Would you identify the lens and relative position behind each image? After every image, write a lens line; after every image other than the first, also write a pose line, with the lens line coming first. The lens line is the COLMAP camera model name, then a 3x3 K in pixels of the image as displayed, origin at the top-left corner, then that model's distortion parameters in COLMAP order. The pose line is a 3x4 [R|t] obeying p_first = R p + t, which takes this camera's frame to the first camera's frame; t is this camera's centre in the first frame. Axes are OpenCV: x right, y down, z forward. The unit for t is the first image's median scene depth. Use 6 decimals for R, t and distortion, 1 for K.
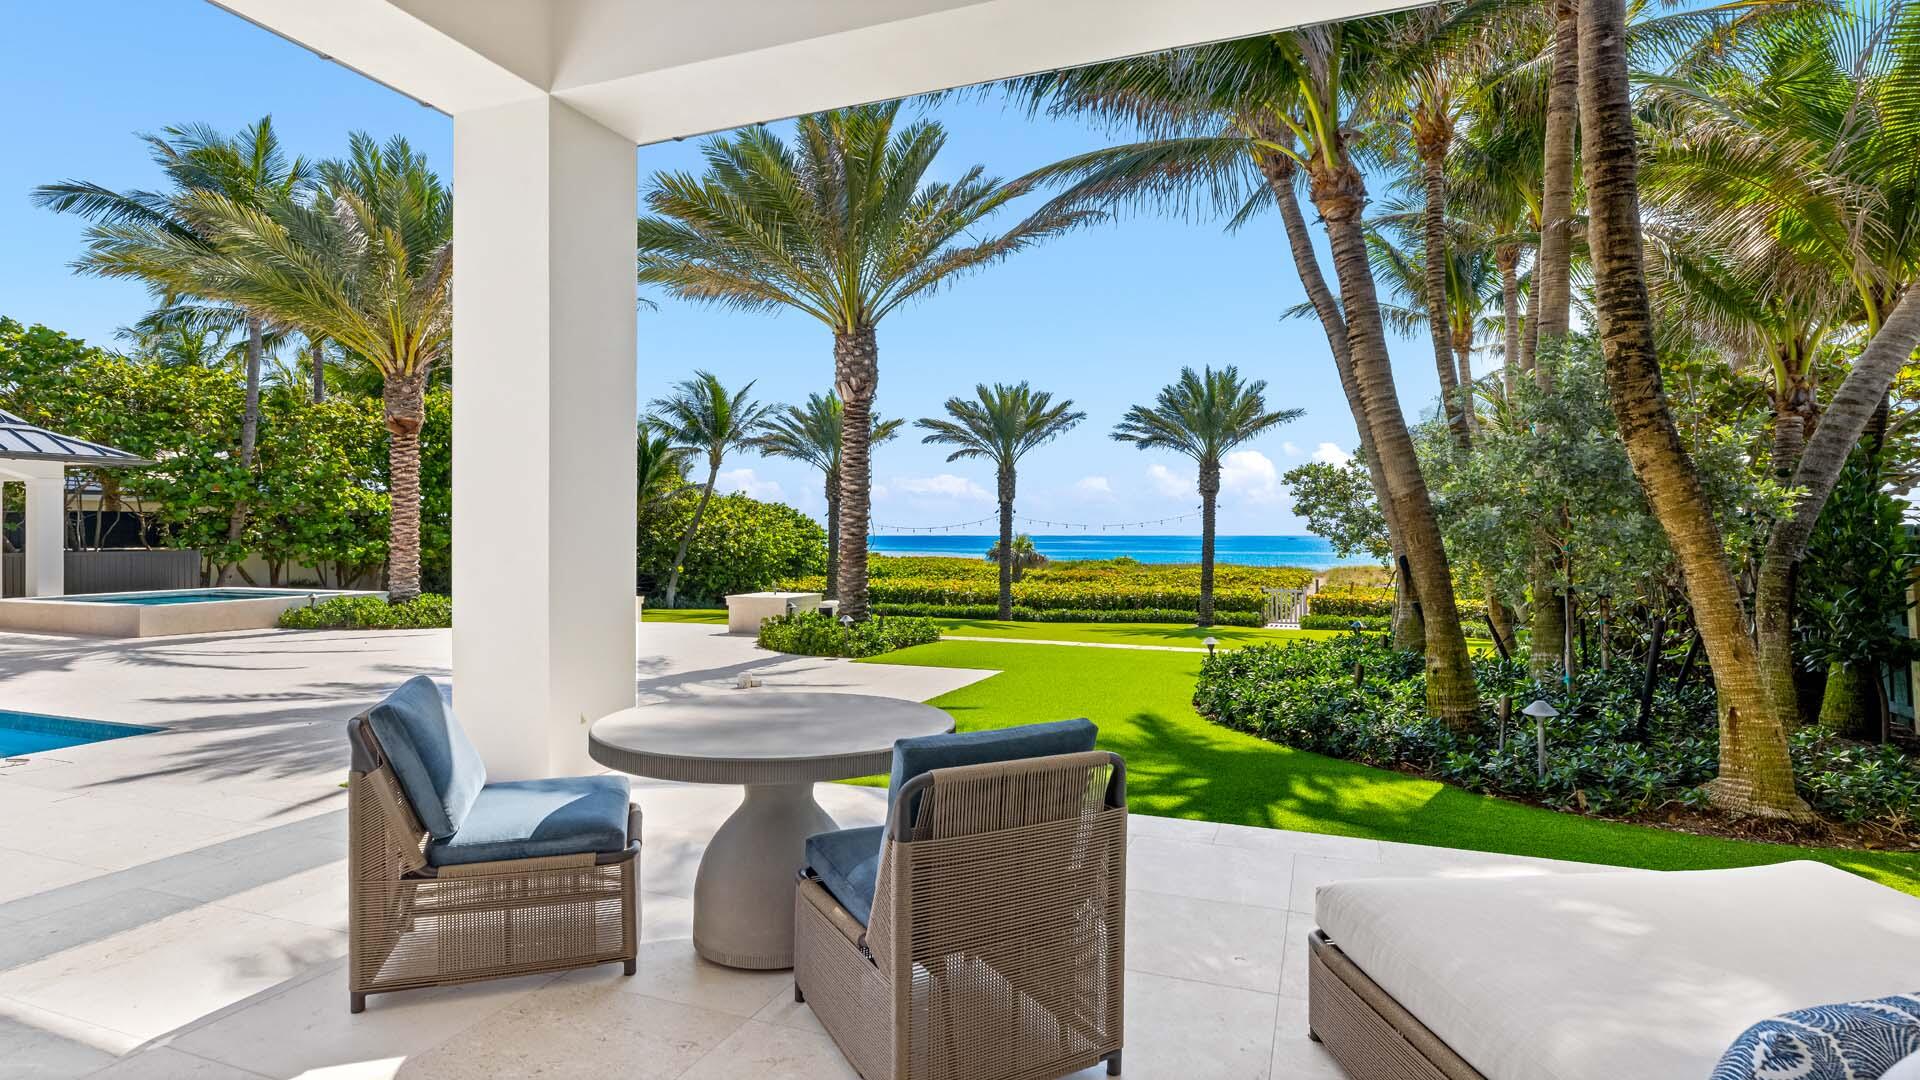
lens RADIAL K [[946.3, 0, 957.5], [0, 946.3, 523.7], [0, 0, 1]] dist [-0.002642, 0.000623]
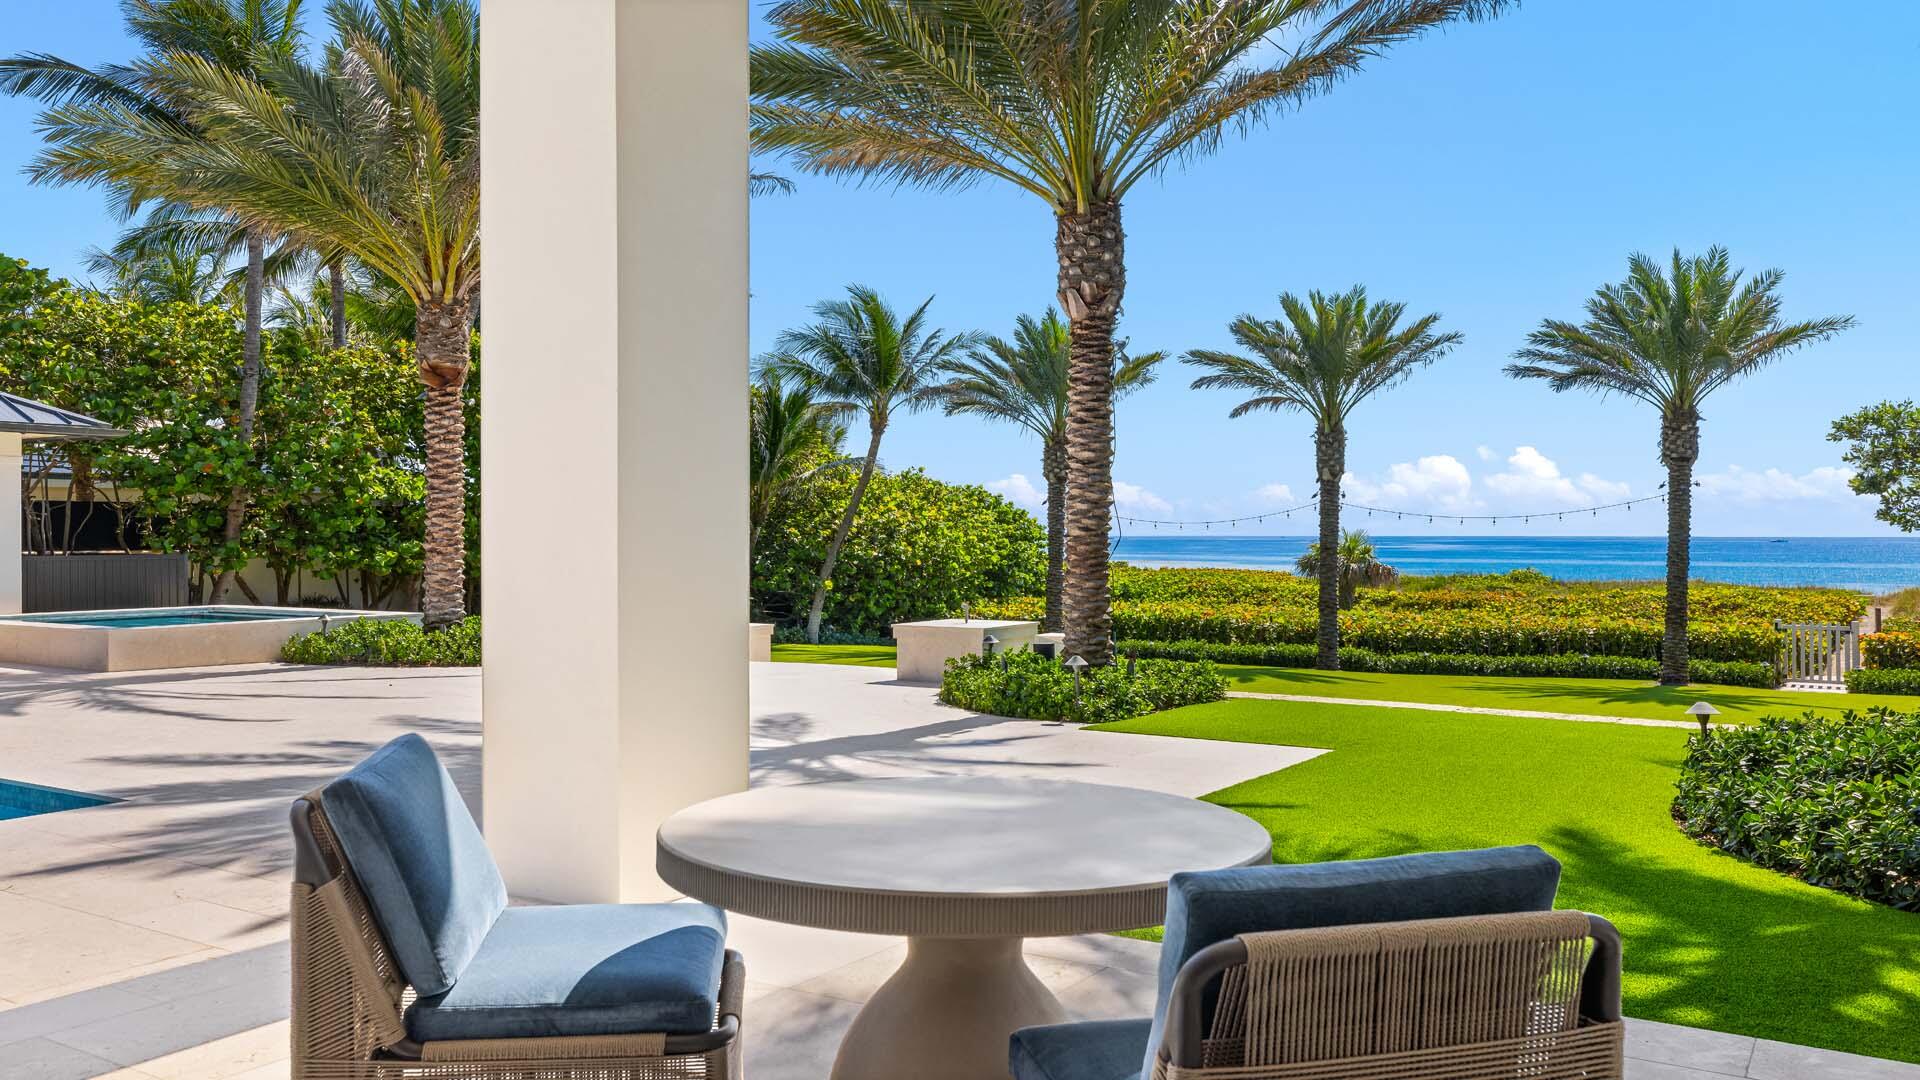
lens RADIAL K [[1451.8, 0, 961.3], [0, 1451.8, 534.1], [0, 0, 1]] dist [-0.001113, 0.001682]
pose [[0.981064, -0.001403, -0.193678, -0.003277], [0.003497, 0.999939, 0.010468, 0.003680], [0.193652, -0.010947, 0.981009, 0.024104]]
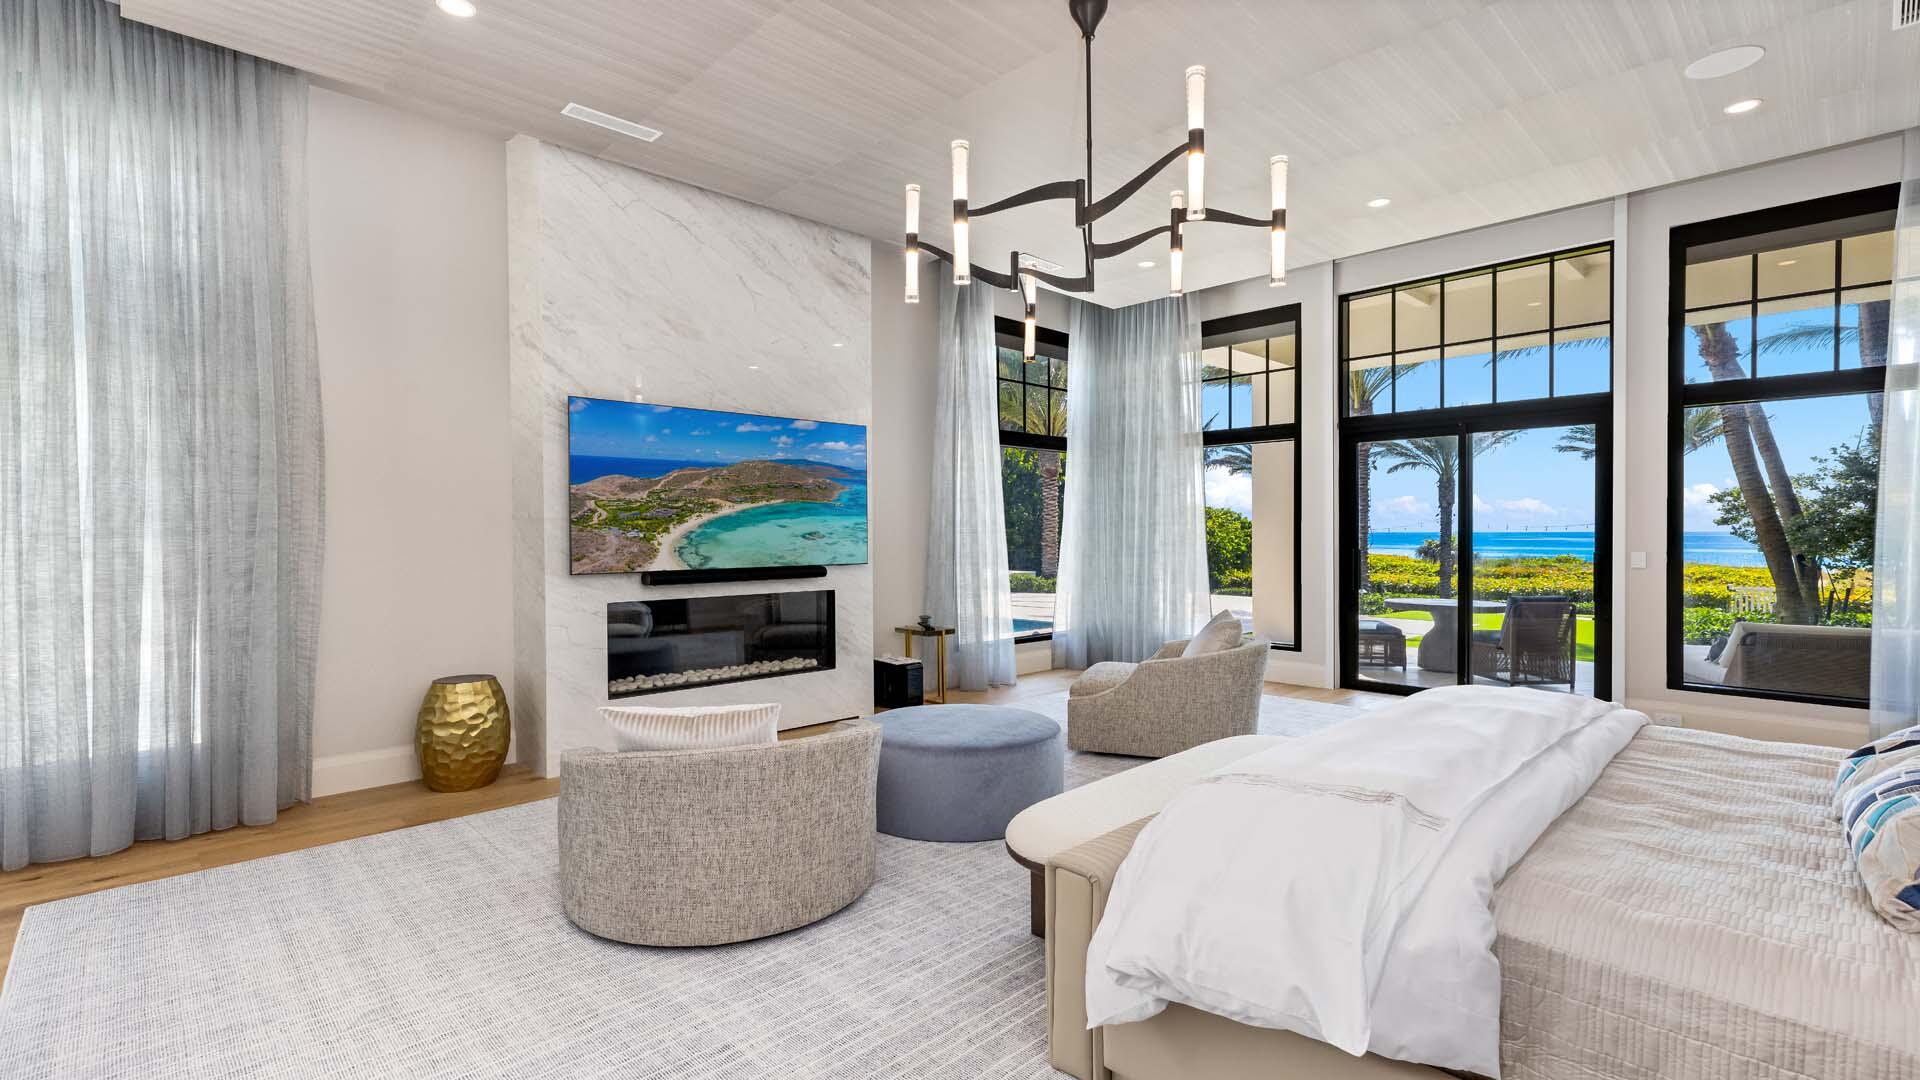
lens RADIAL K [[883.2, 0, 961.9], [0, 883.2, 542.4], [0, 0, 1]] dist [0.002585, 0.000843]
pose [[0.911394, 0.002208, -0.411530, -0.094914], [0.007591, 0.999725, 0.022176, -0.016410], [0.411465, -0.023335, 0.911127, -0.505389]]
